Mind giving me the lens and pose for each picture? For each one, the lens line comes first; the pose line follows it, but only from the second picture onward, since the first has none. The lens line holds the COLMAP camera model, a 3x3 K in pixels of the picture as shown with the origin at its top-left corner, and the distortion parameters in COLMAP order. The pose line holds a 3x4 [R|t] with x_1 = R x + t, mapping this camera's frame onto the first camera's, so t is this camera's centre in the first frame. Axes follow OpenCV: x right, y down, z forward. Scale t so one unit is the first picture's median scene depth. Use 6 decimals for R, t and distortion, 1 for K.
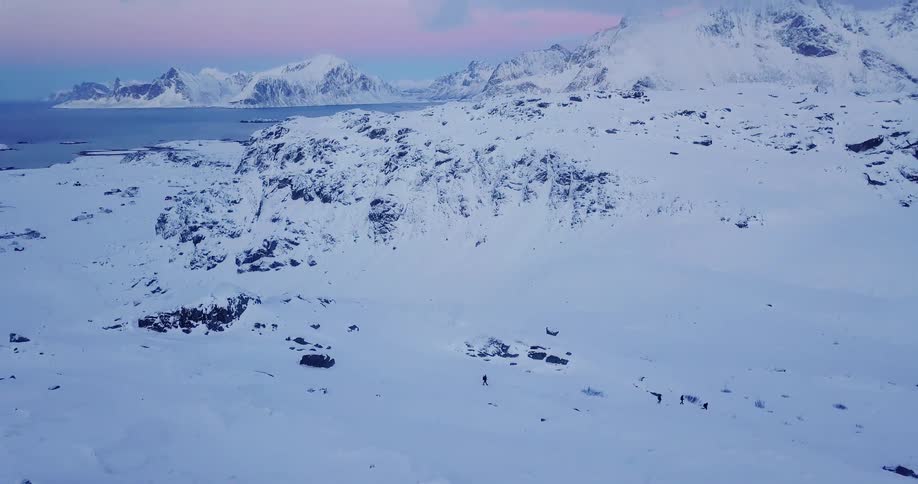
lens RADIAL K [[678.8, 0, 457.7], [0, 678.8, 253.7], [0, 0, 1]] dist [0.053164, -0.070598]
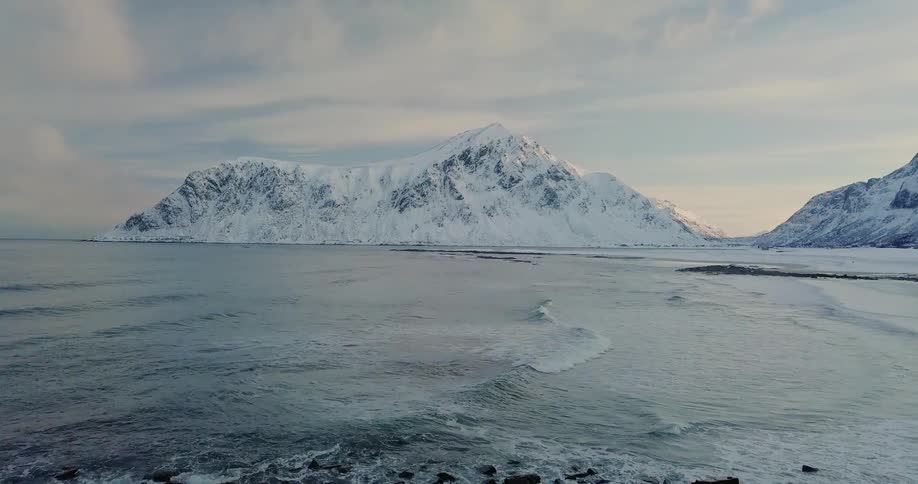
lens RADIAL K [[665.2, 0, 458.5], [0, 665.2, 258.1], [0, 0, 1]] dist [0.104007, -0.151010]
pose [[0.860521, 0.045172, -0.507408, -0.076302], [-0.153693, 0.972667, -0.174060, -1.758845], [0.485676, 0.227768, 0.843944, 8.169229]]
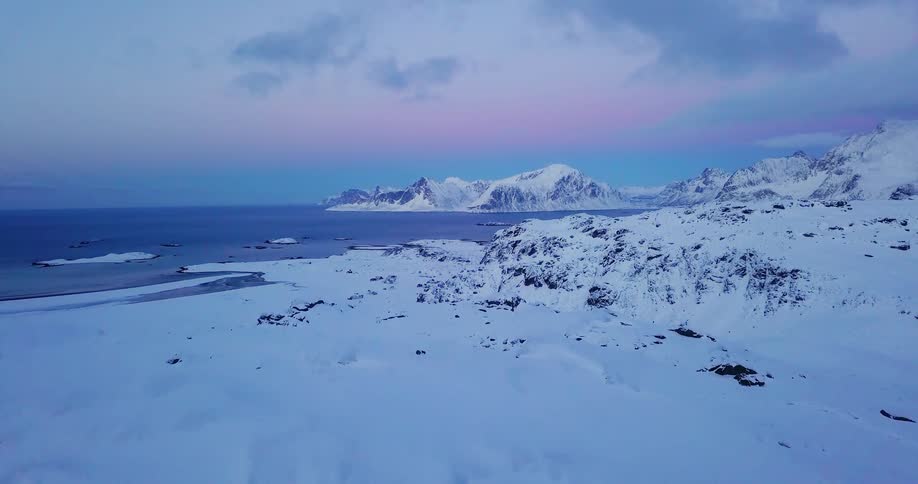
lens RADIAL K [[678.8, 0, 457.7], [0, 678.8, 253.7], [0, 0, 1]] dist [0.053164, -0.070598]
pose [[0.946578, 0.033296, -0.320752, 0.025081], [-0.081379, 0.987127, -0.137690, 0.034522], [0.312038, 0.156437, 0.937102, -0.151009]]
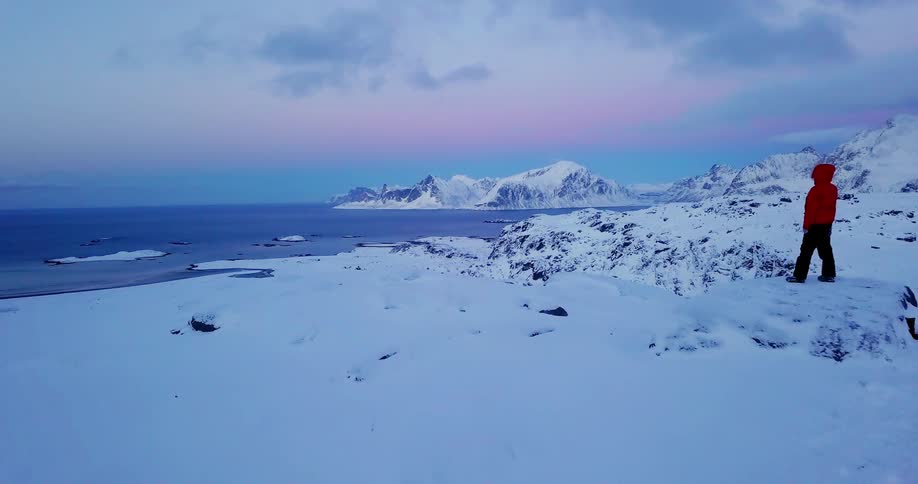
lens RADIAL K [[678.8, 0, 457.7], [0, 678.8, 253.7], [0, 0, 1]] dist [0.053164, -0.070598]
pose [[0.943270, 0.031366, -0.330541, 0.025968], [-0.079693, 0.987815, -0.133685, 0.040657], [0.322320, 0.152442, 0.934276, -0.160204]]
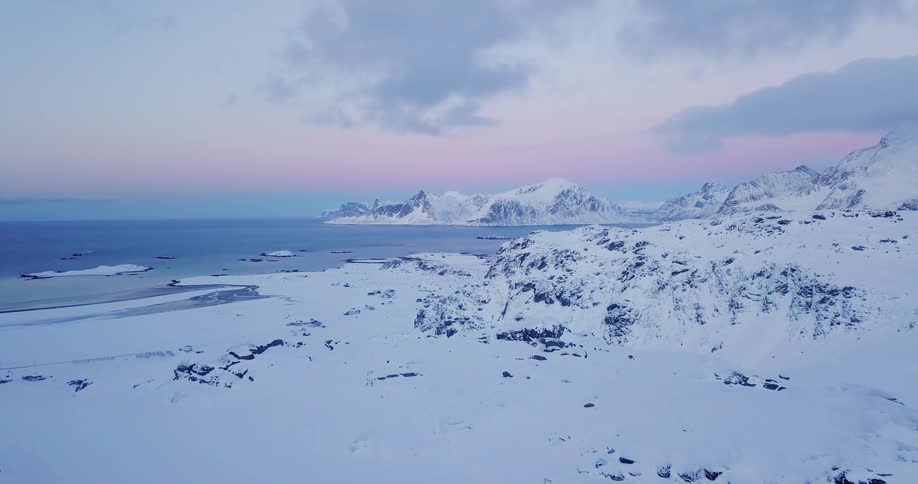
lens RADIAL K [[678.8, 0, 457.7], [0, 678.8, 253.7], [0, 0, 1]] dist [0.053164, -0.070598]
pose [[0.947182, 0.031502, -0.319147, -0.007458], [-0.085922, 0.983709, -0.157907, 0.024986], [0.308973, 0.176988, 0.934457, -0.080988]]
